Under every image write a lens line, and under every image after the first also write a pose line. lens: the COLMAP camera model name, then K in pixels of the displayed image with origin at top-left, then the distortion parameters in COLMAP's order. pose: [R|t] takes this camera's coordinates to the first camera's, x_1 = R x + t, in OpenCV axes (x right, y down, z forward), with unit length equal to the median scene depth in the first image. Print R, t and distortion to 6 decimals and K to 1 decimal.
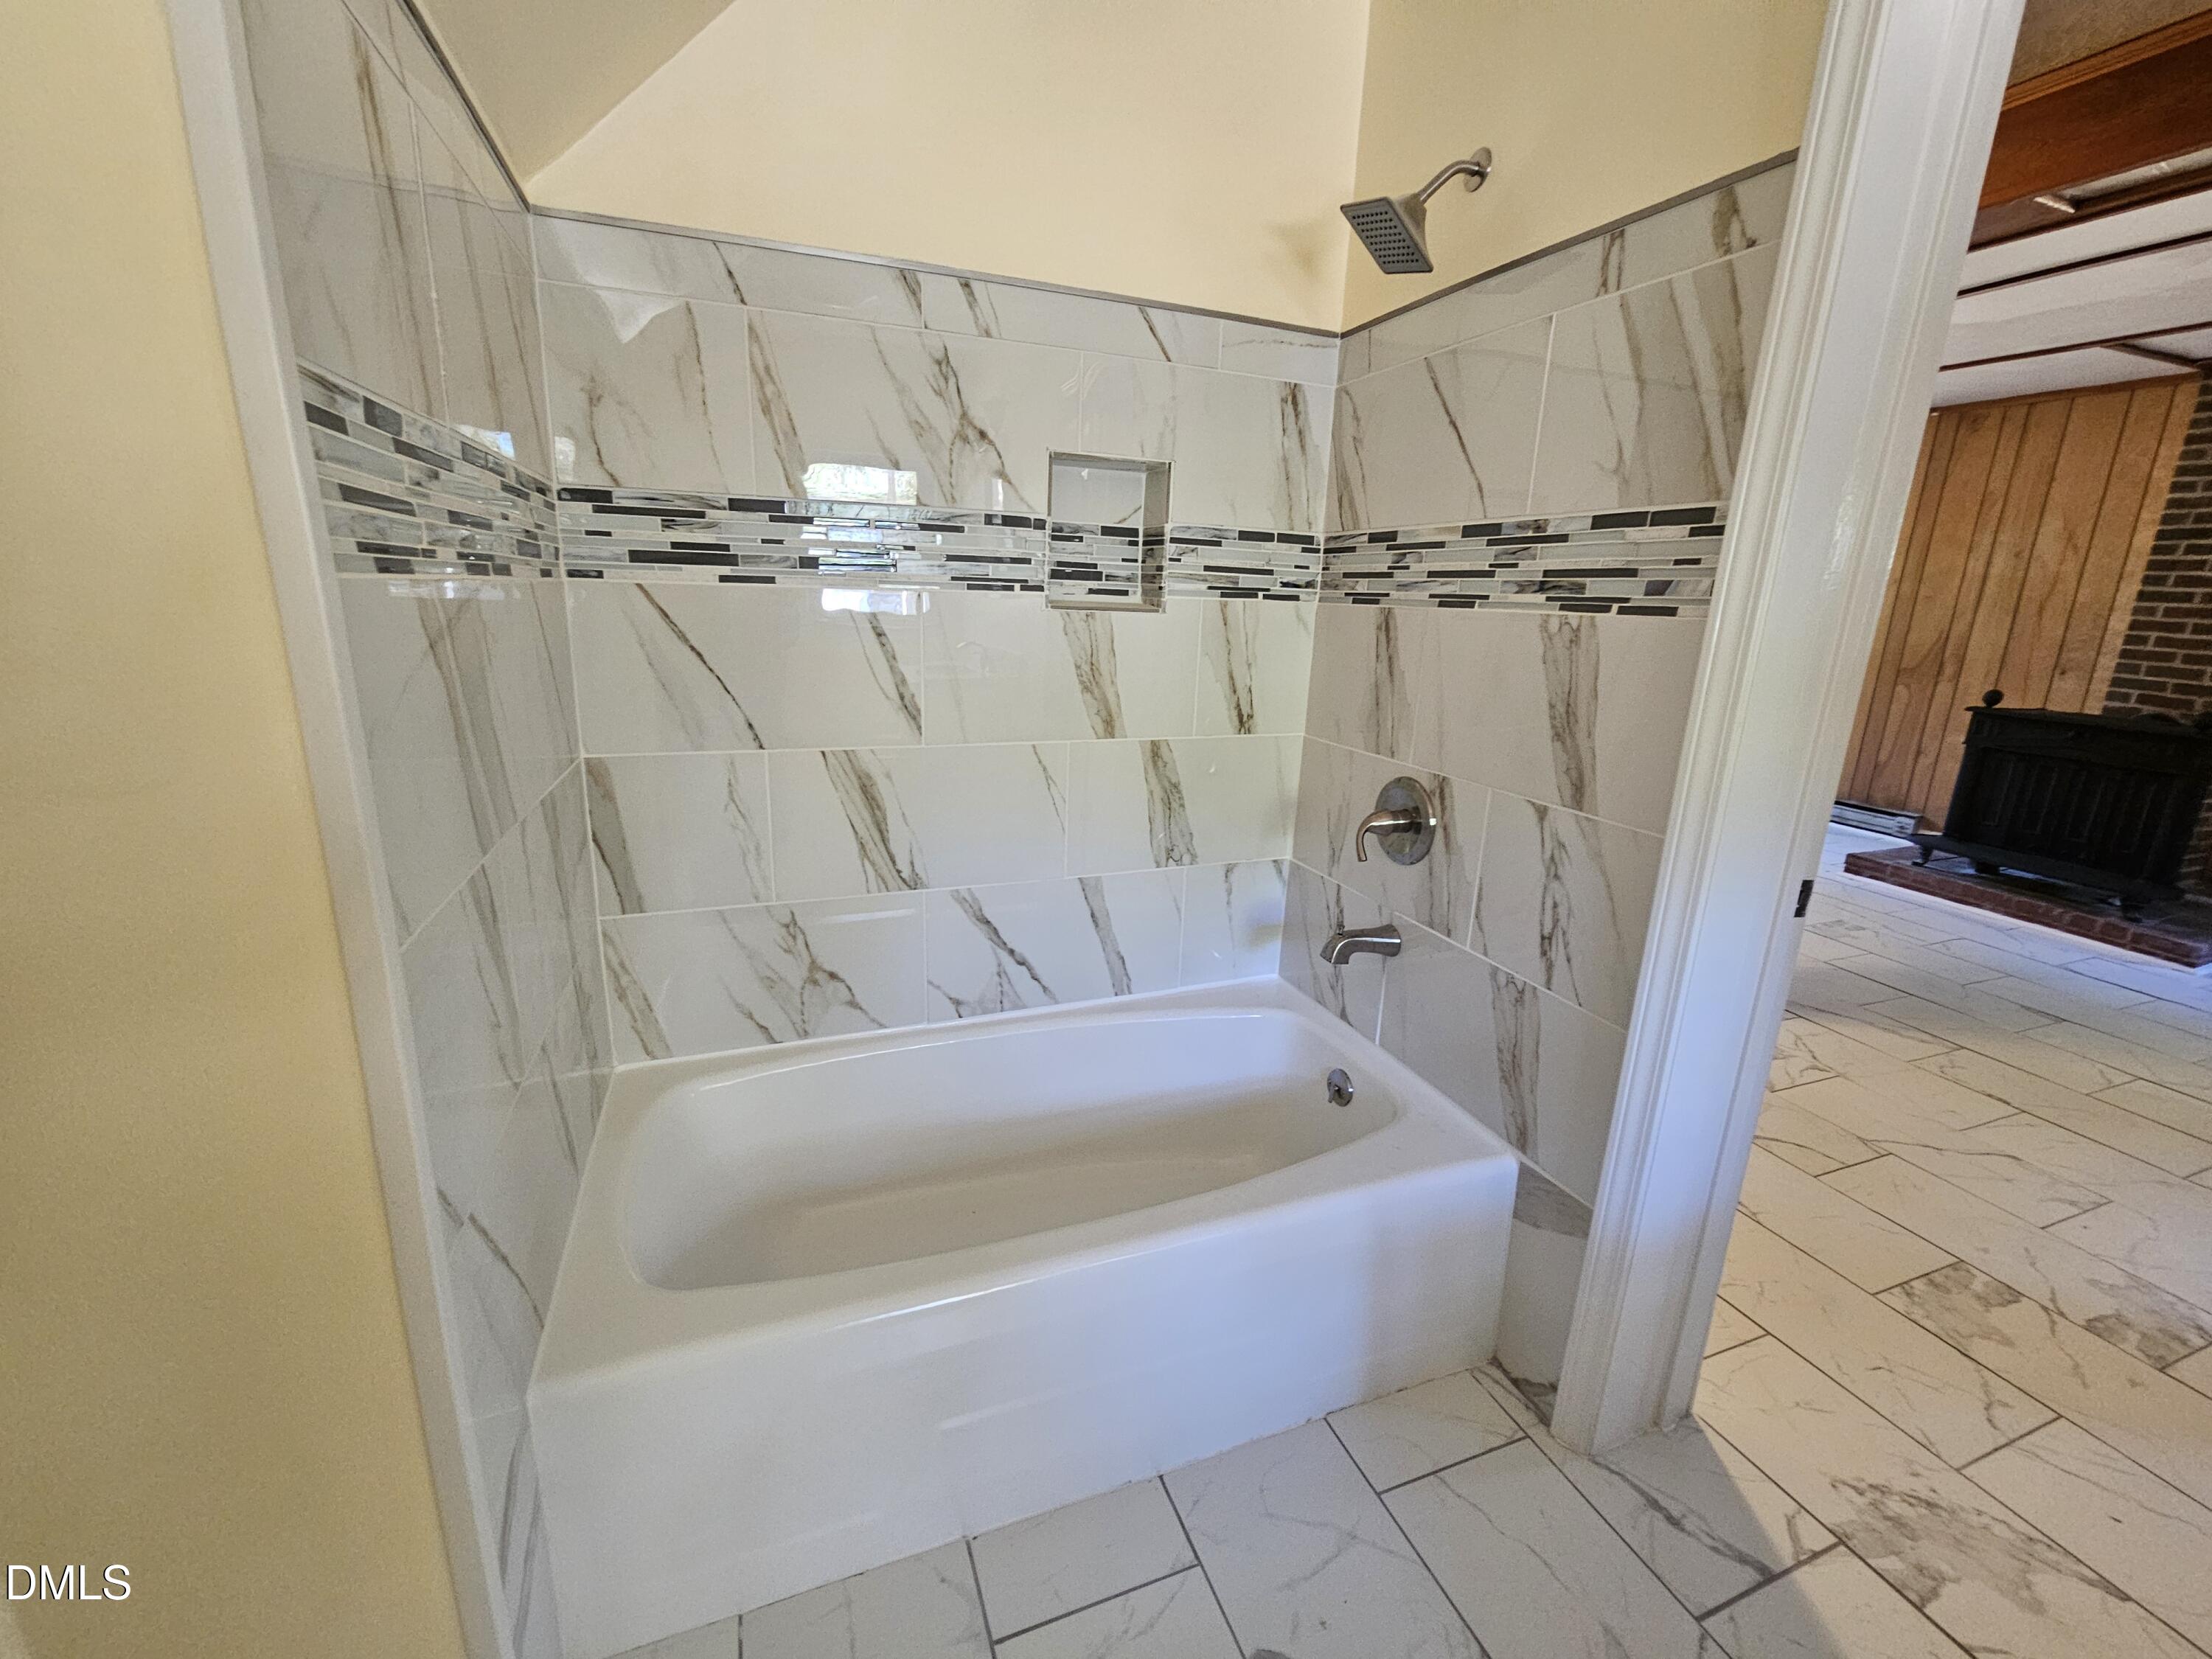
lens RADIAL K [[912.1, 0, 1104.2], [0, 912.1, 814.5], [0, 0, 1]] dist [-0.001622, -0.000237]
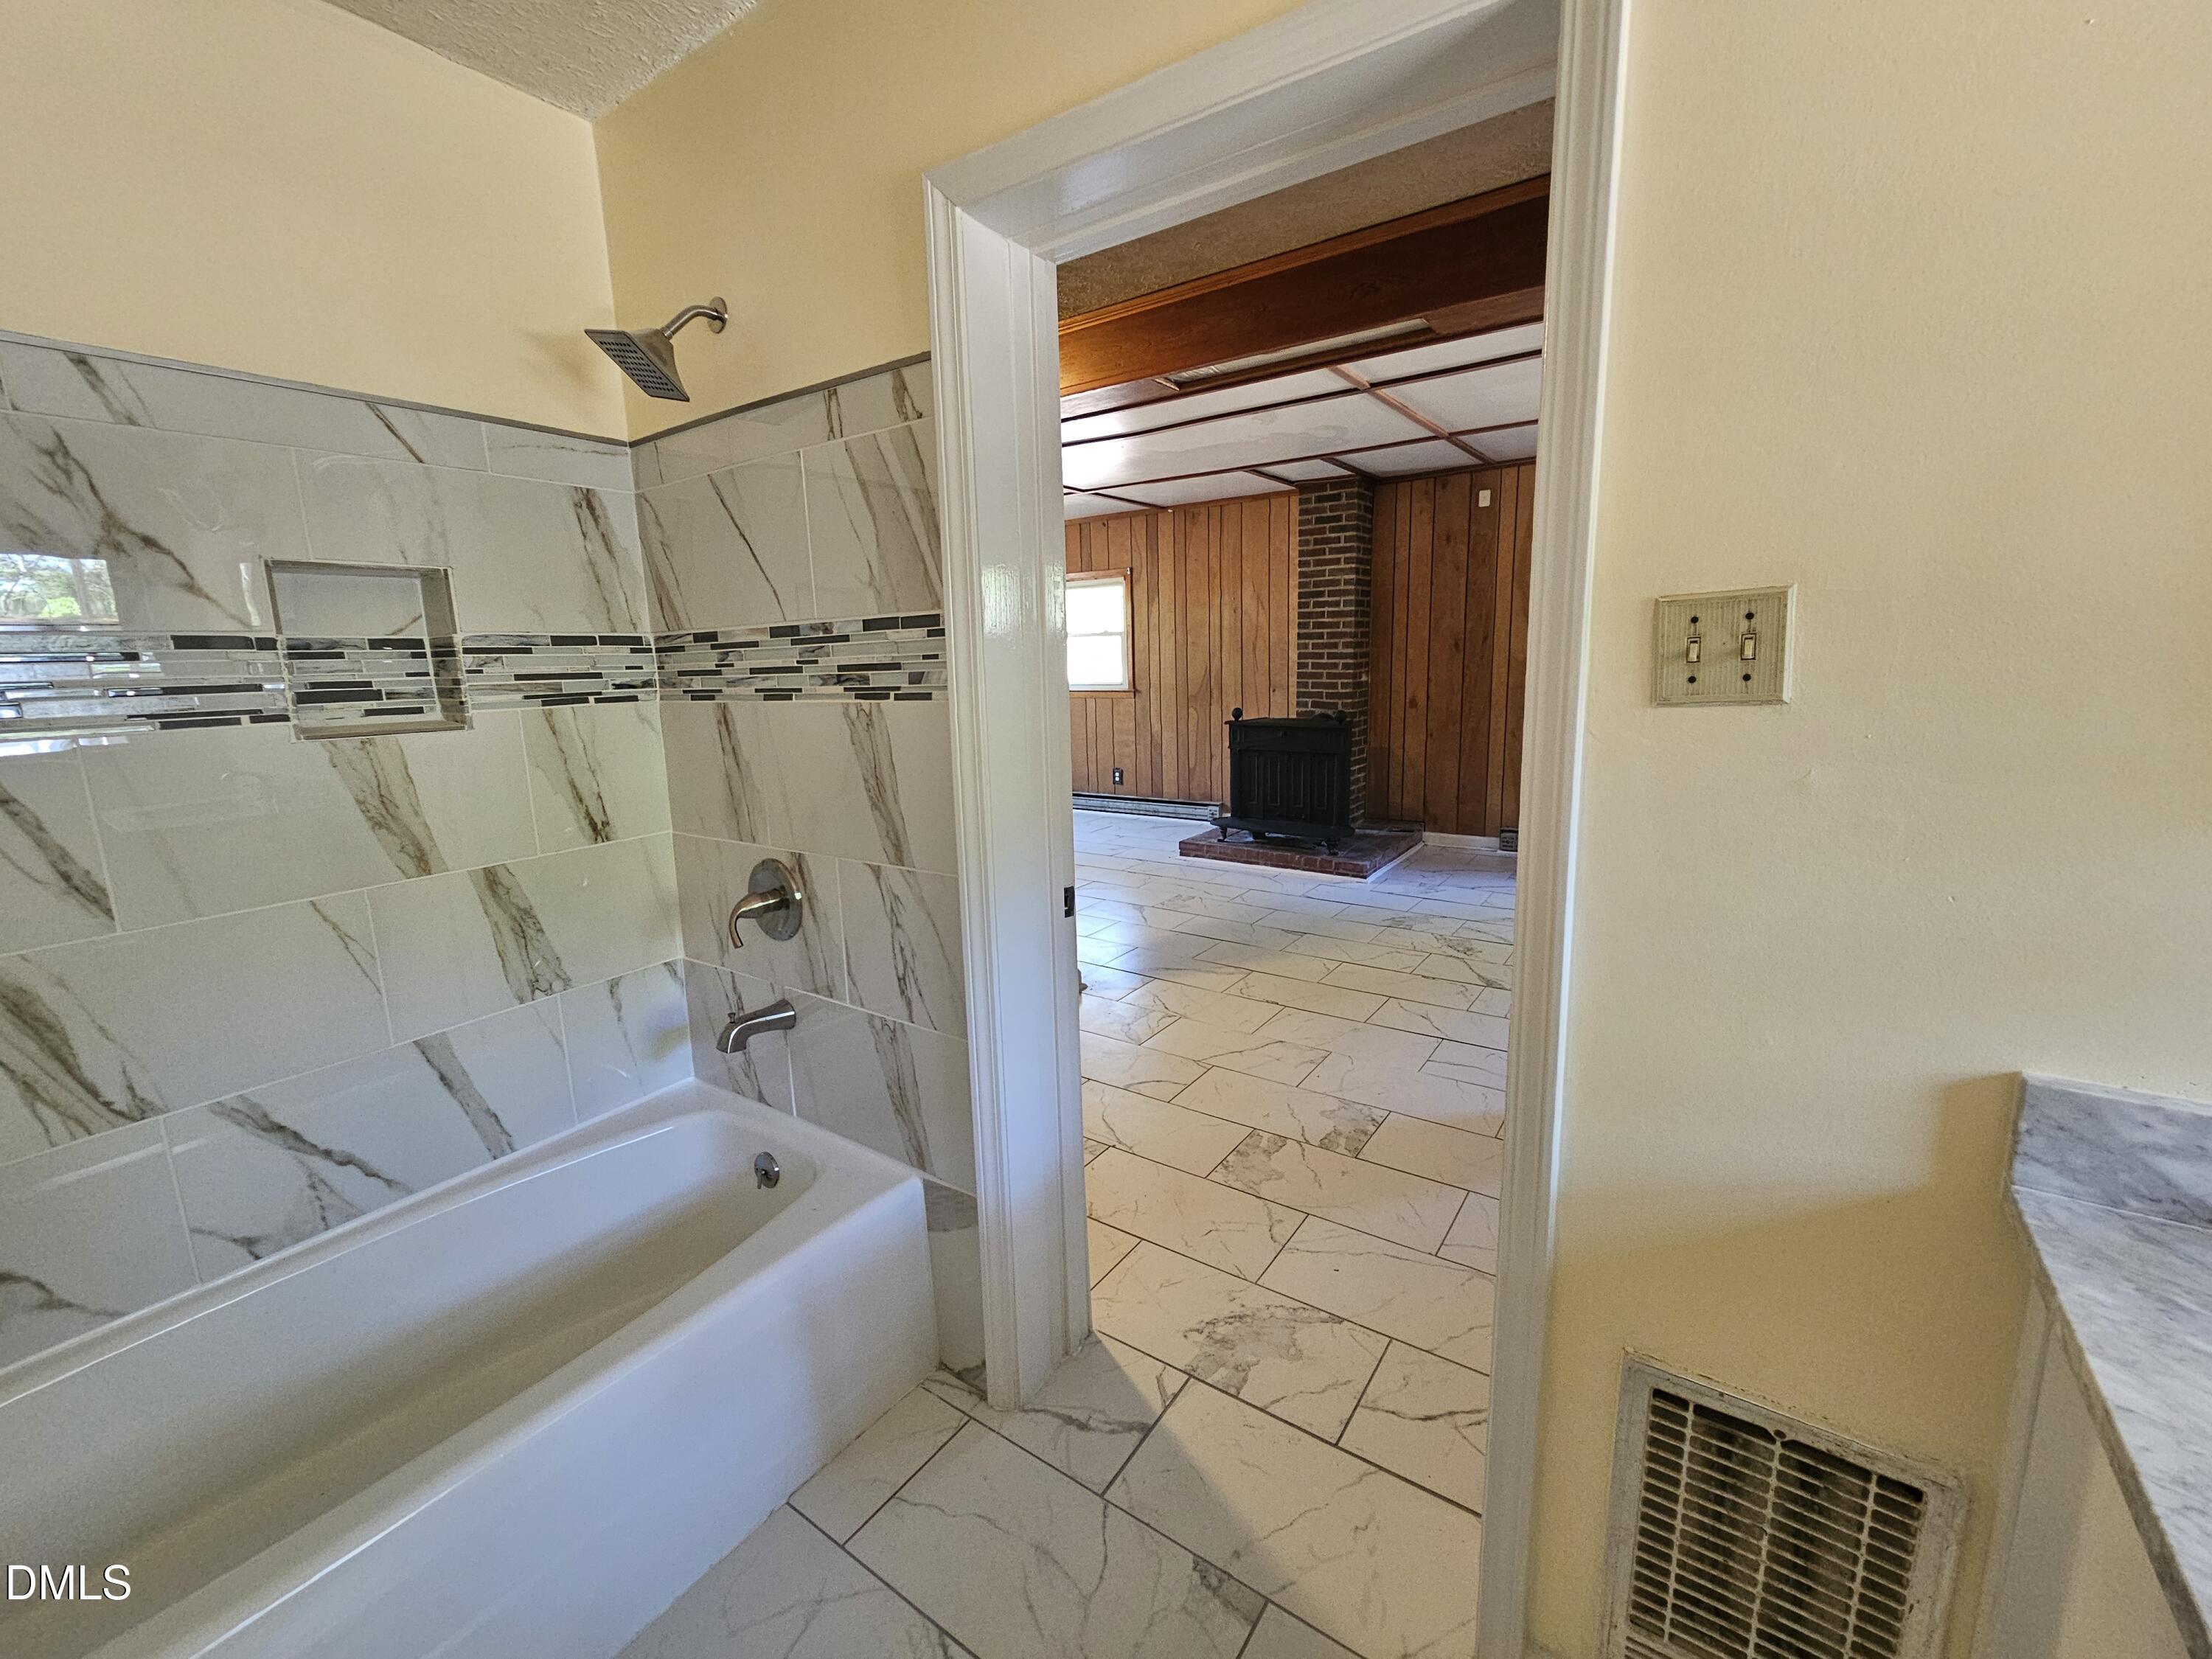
lens RADIAL K [[911.5, 0, 1104.3], [0, 911.5, 812.8], [0, 0, 1]] dist [0.001187, 0.000296]
pose [[0.828124, -0.156063, 0.538382, 0.090154], [0.193076, 0.981103, -0.012589, -0.004921], [-0.526243, 0.114373, 0.842607, -0.100014]]
